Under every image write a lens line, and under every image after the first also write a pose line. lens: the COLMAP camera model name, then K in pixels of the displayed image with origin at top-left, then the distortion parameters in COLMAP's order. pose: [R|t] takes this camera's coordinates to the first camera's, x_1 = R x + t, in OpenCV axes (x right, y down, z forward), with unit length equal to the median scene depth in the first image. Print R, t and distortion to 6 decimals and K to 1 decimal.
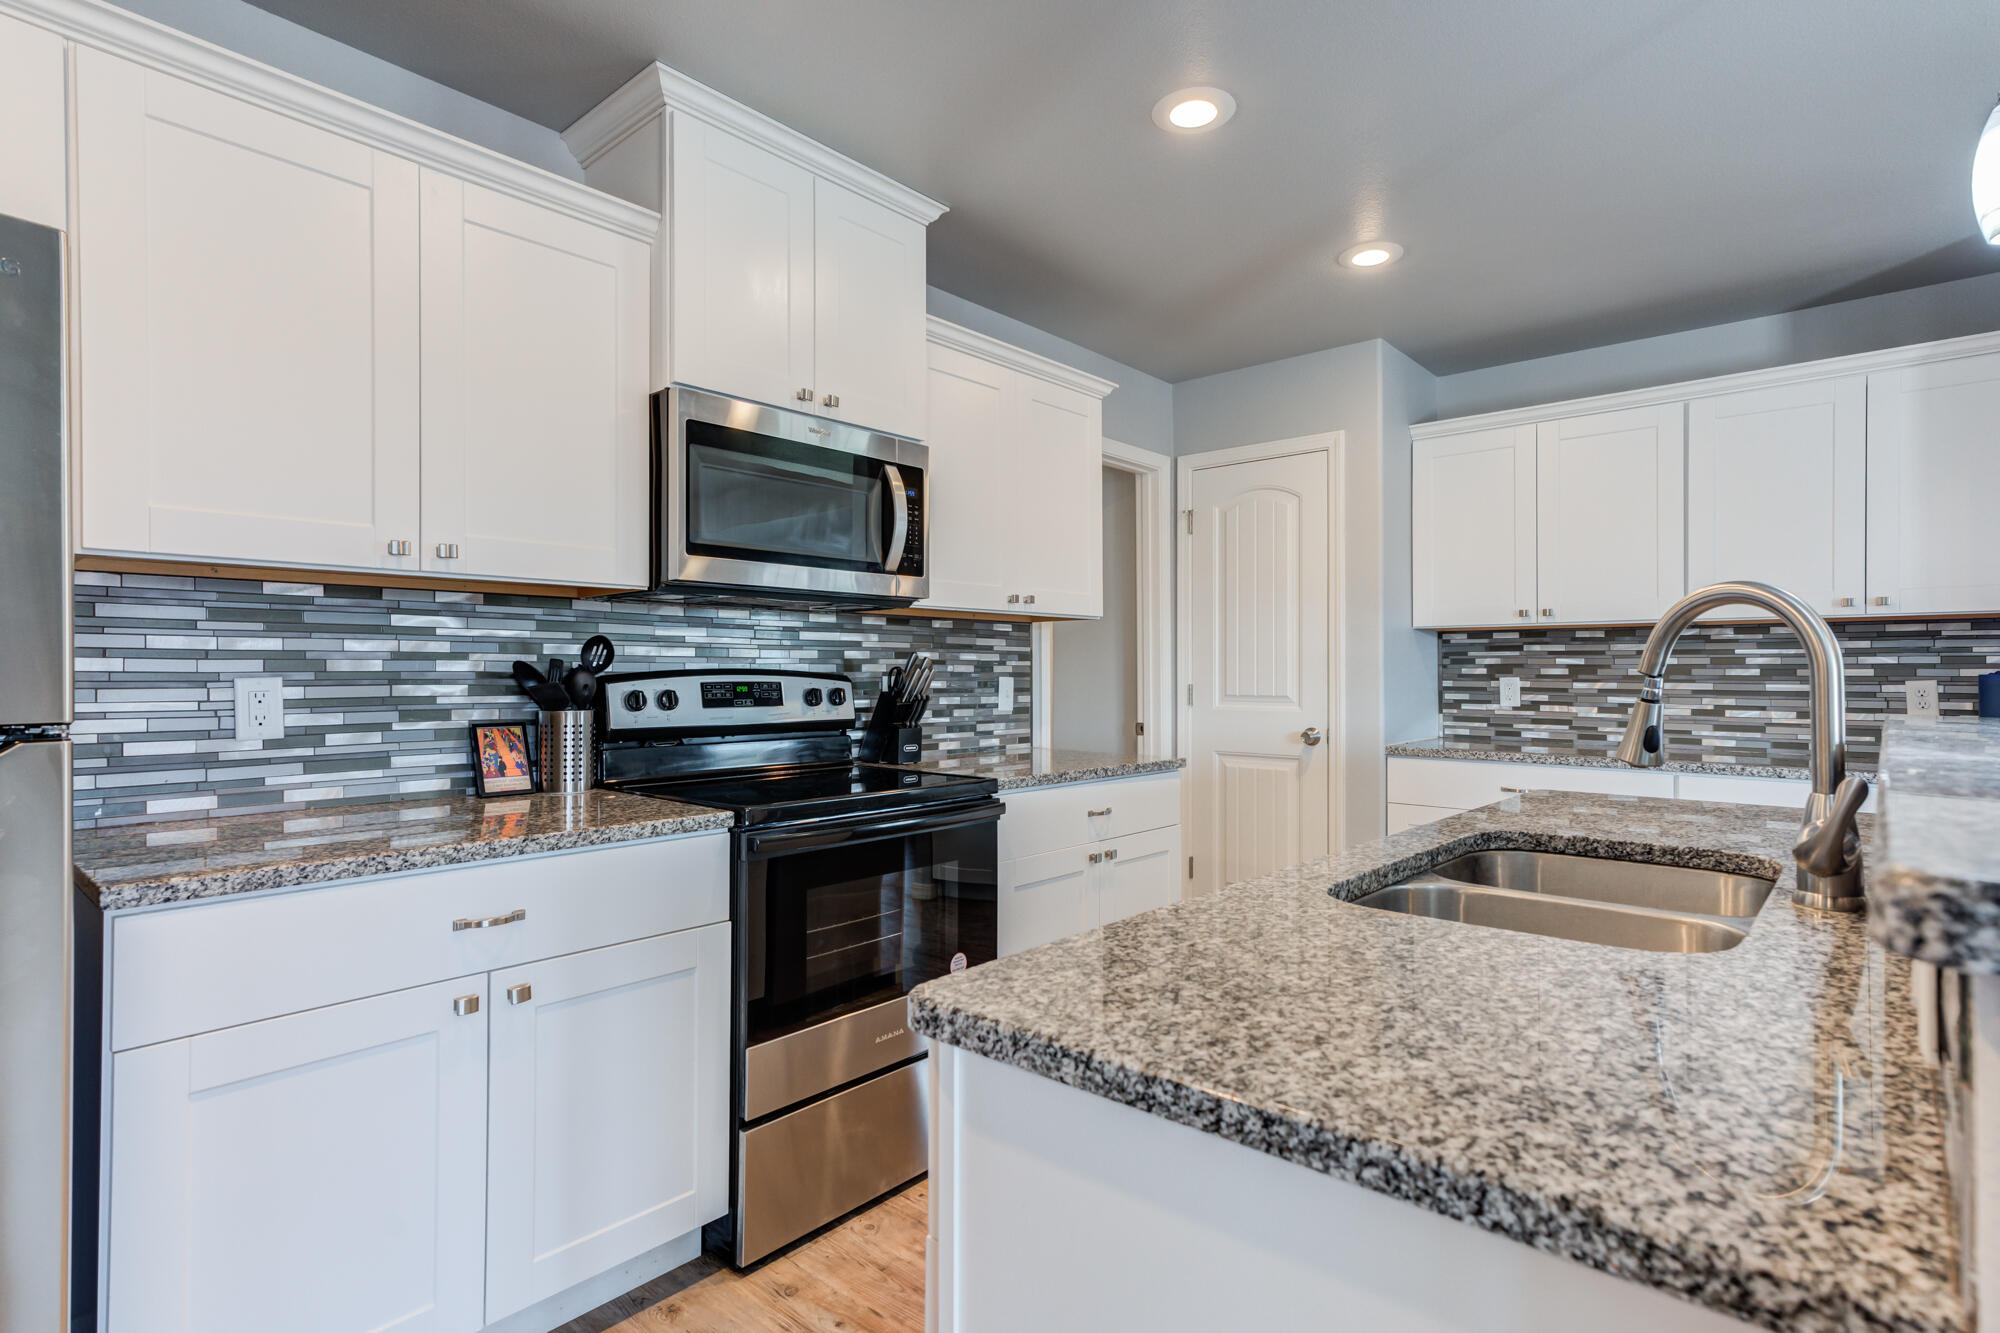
lens RADIAL K [[1007.9, 0, 1000.0], [0, 1007.9, 666.5], [0, 0, 1]] dist [0.013514, 0.005357]
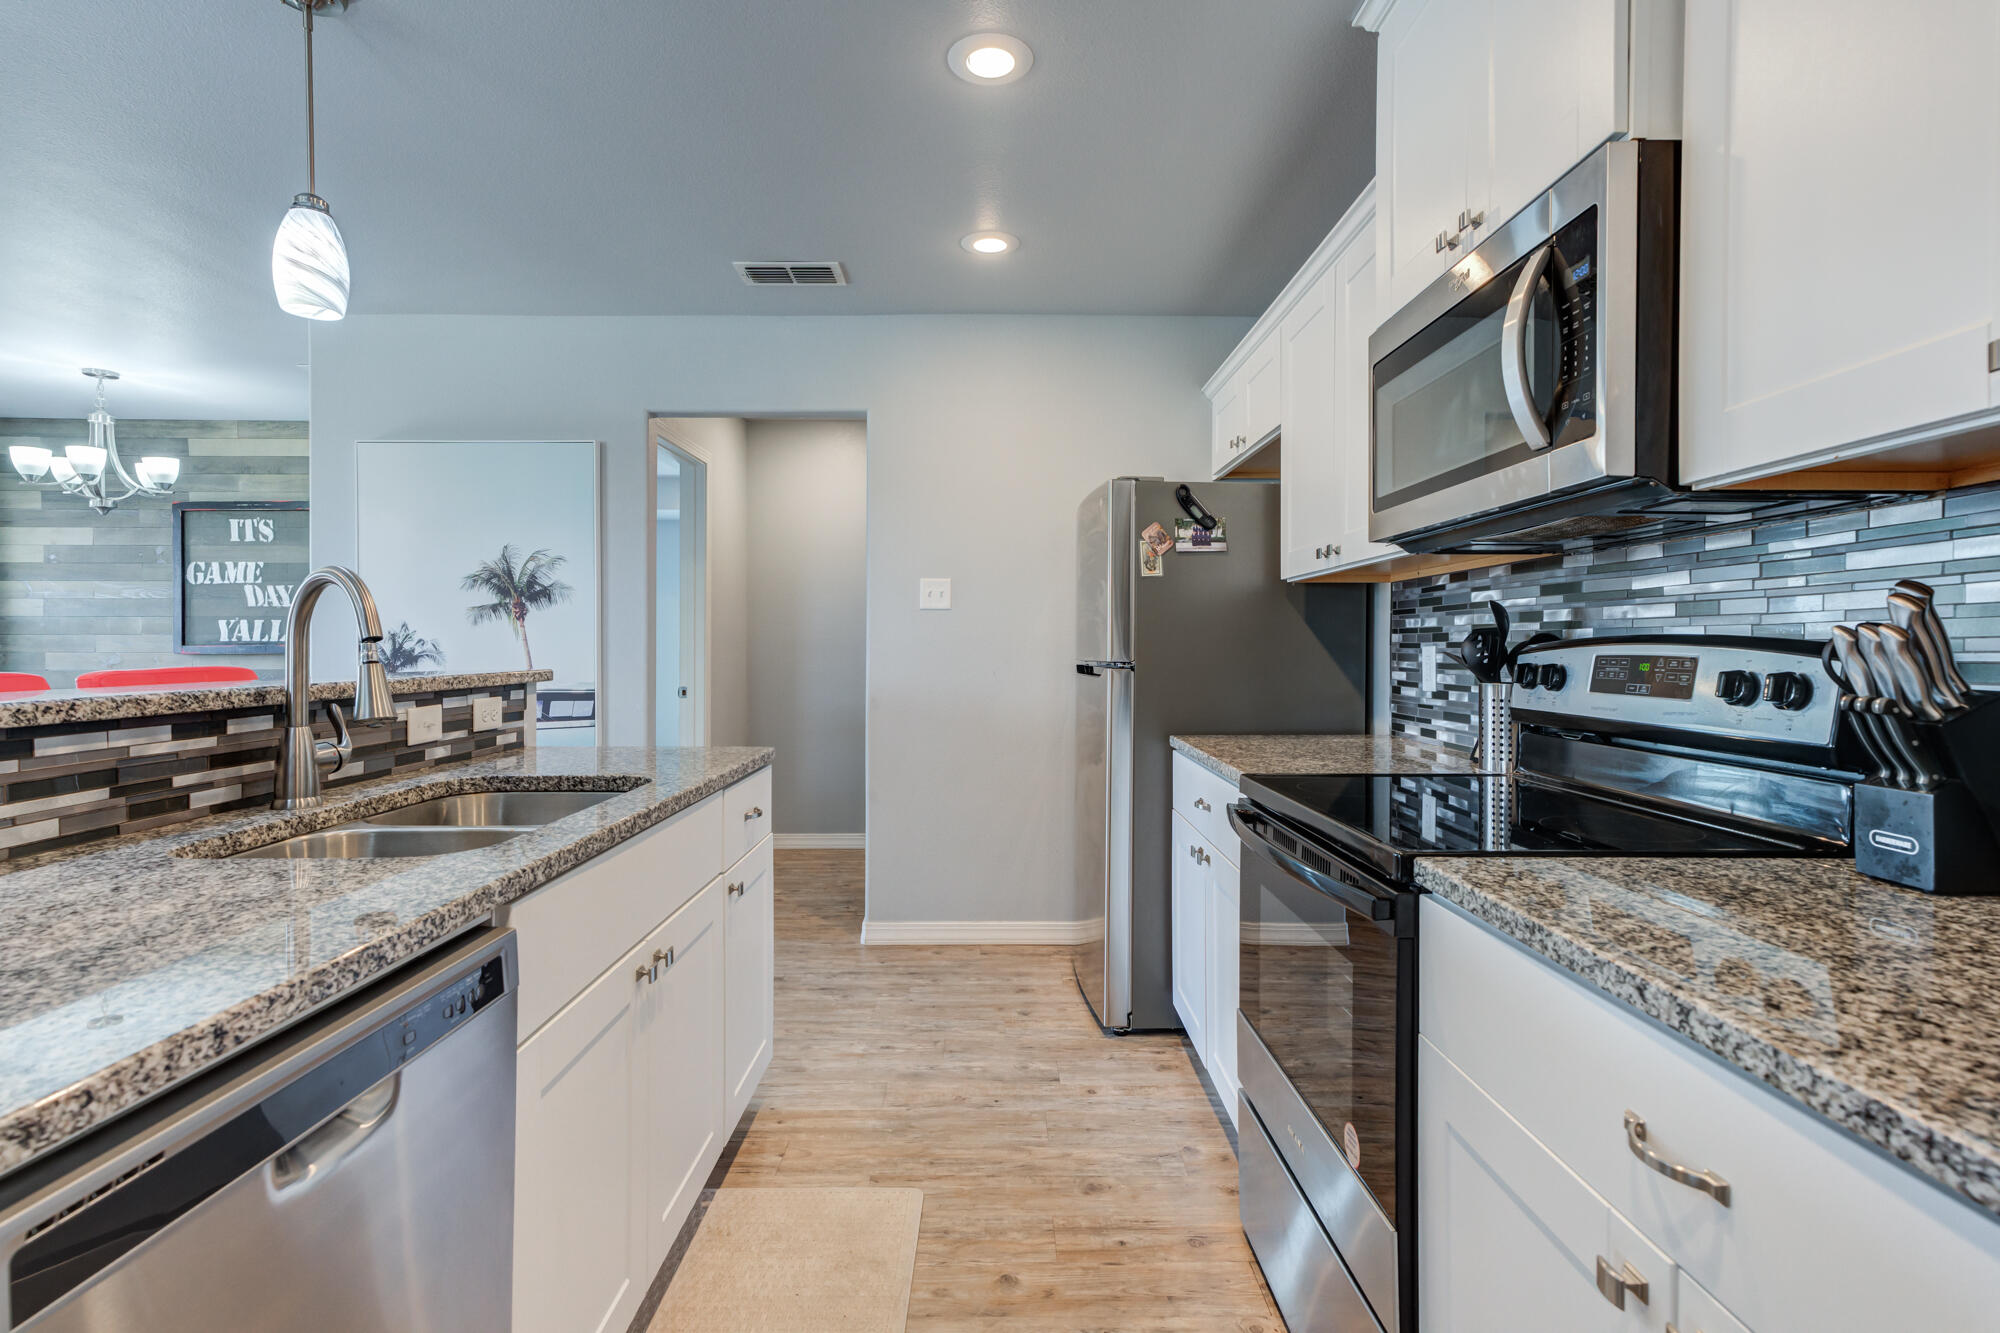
lens RADIAL K [[984.9, 0, 1004.7], [0, 984.9, 655.8], [0, 0, 1]] dist [0.002179, 0.000323]
pose [[-0.742114, 0.005537, -0.670251, 0.460857], [0.002206, 0.999981, 0.005818, 0.011266], [0.670271, 0.002839, -0.742111, 1.227164]]
